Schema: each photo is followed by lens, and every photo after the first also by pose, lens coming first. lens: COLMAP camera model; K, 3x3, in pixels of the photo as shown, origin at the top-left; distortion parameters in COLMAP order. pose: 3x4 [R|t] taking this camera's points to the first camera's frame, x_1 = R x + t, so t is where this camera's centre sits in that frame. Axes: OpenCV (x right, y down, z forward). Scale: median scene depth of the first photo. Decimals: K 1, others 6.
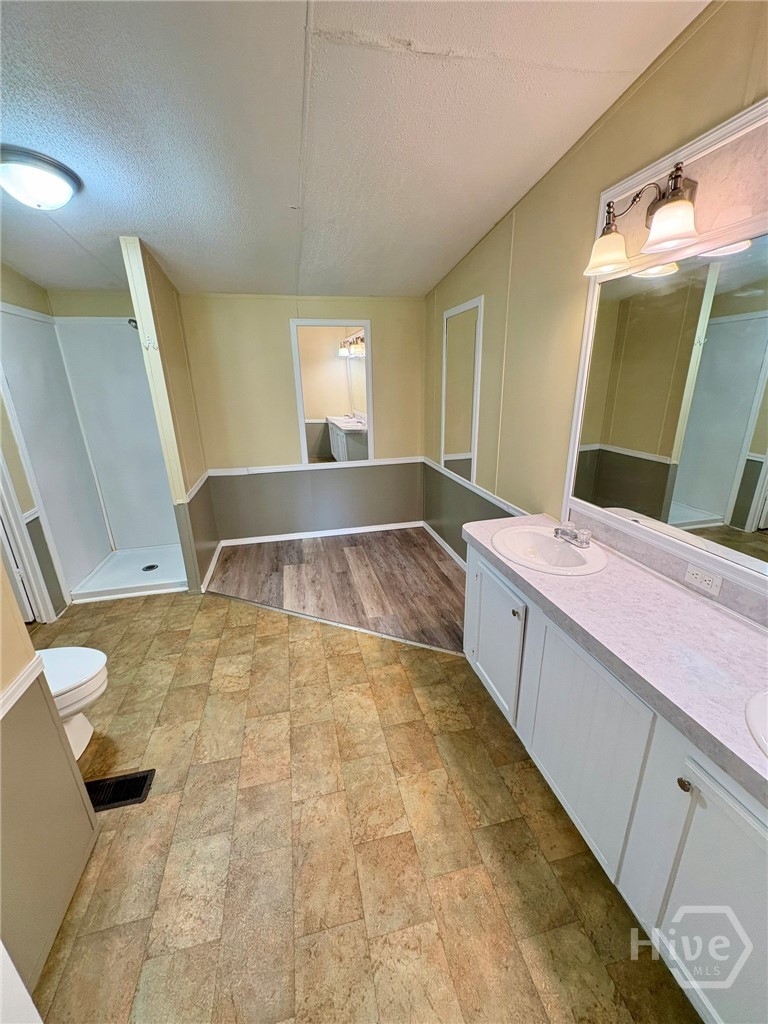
lens RADIAL K [[408.6, 0, 384.9], [0, 408.6, 514.5], [0, 0, 1]] dist [-0.001492, 0.000924]
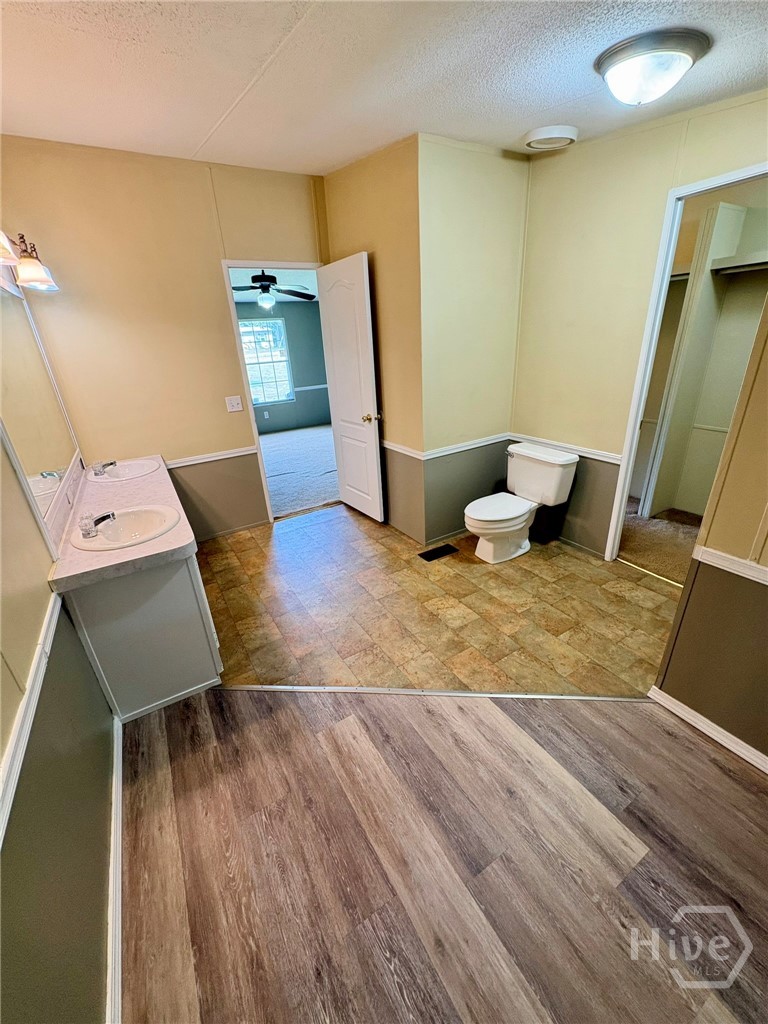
lens RADIAL K [[408.6, 0, 383.5], [0, 408.6, 513.0], [0, 0, 1]] dist [-0.001492, 0.000924]
pose [[-0.949221, 0.191868, -0.249332, 0.015314], [-0.020512, 0.753081, 0.657608, -0.443515], [0.313941, 0.629329, -0.710905, 1.312945]]
